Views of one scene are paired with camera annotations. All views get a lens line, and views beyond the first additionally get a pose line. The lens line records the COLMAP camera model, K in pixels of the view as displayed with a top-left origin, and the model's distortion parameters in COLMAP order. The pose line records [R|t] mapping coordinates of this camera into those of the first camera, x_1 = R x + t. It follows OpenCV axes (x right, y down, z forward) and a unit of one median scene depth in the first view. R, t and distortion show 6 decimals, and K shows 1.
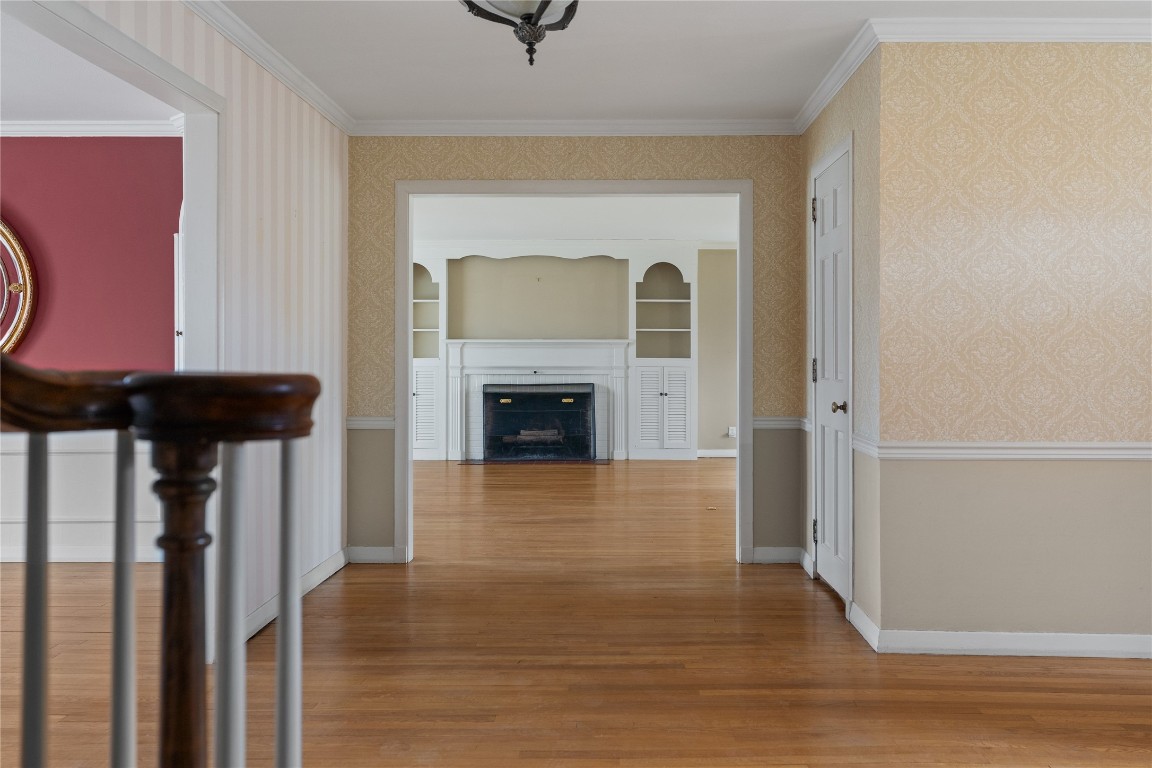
lens RADIAL K [[979.5, 0, 621.3], [0, 979.5, 361.7], [0, 0, 1]] dist [0.006194, 0.001190]
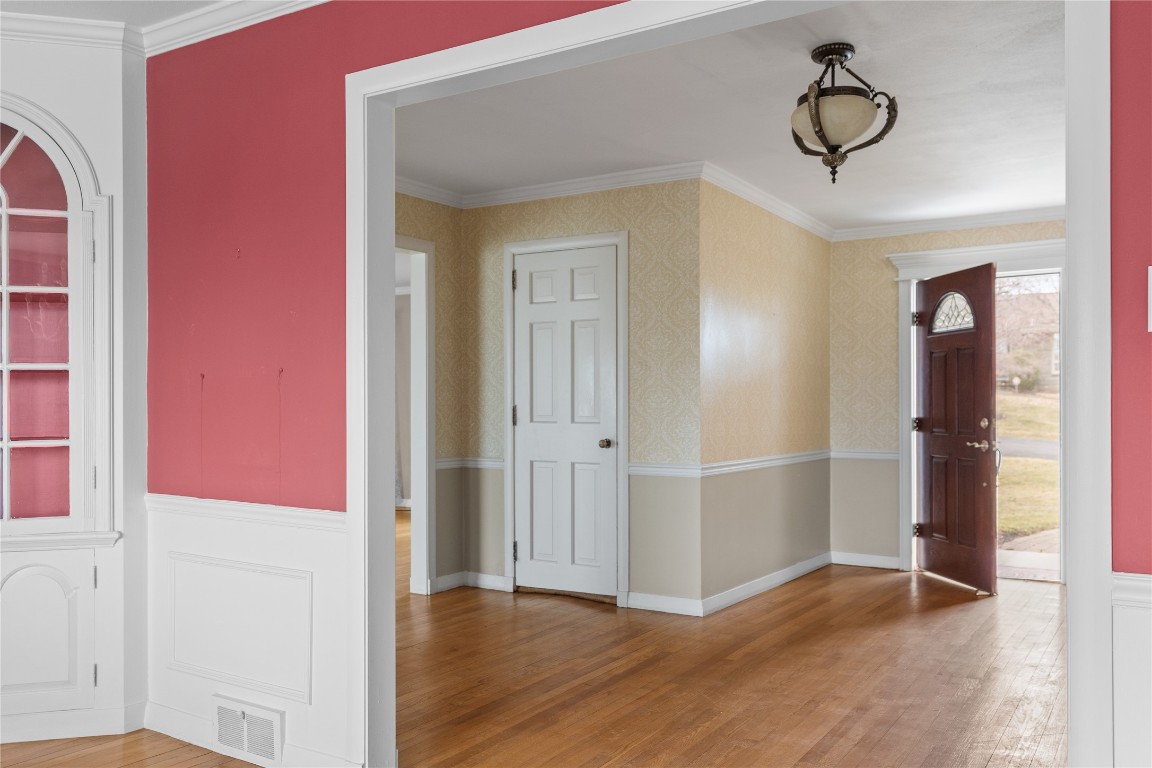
lens RADIAL K [[942.5, 0, 573.4], [0, 942.5, 404.4], [0, 0, 1]] dist [0.001180, -0.001702]
pose [[0.534050, -0.001090, 0.845452, -0.721988], [0.004735, 0.999987, -0.001701, -0.002063], [-0.845440, 0.004912, 0.534048, 0.328746]]
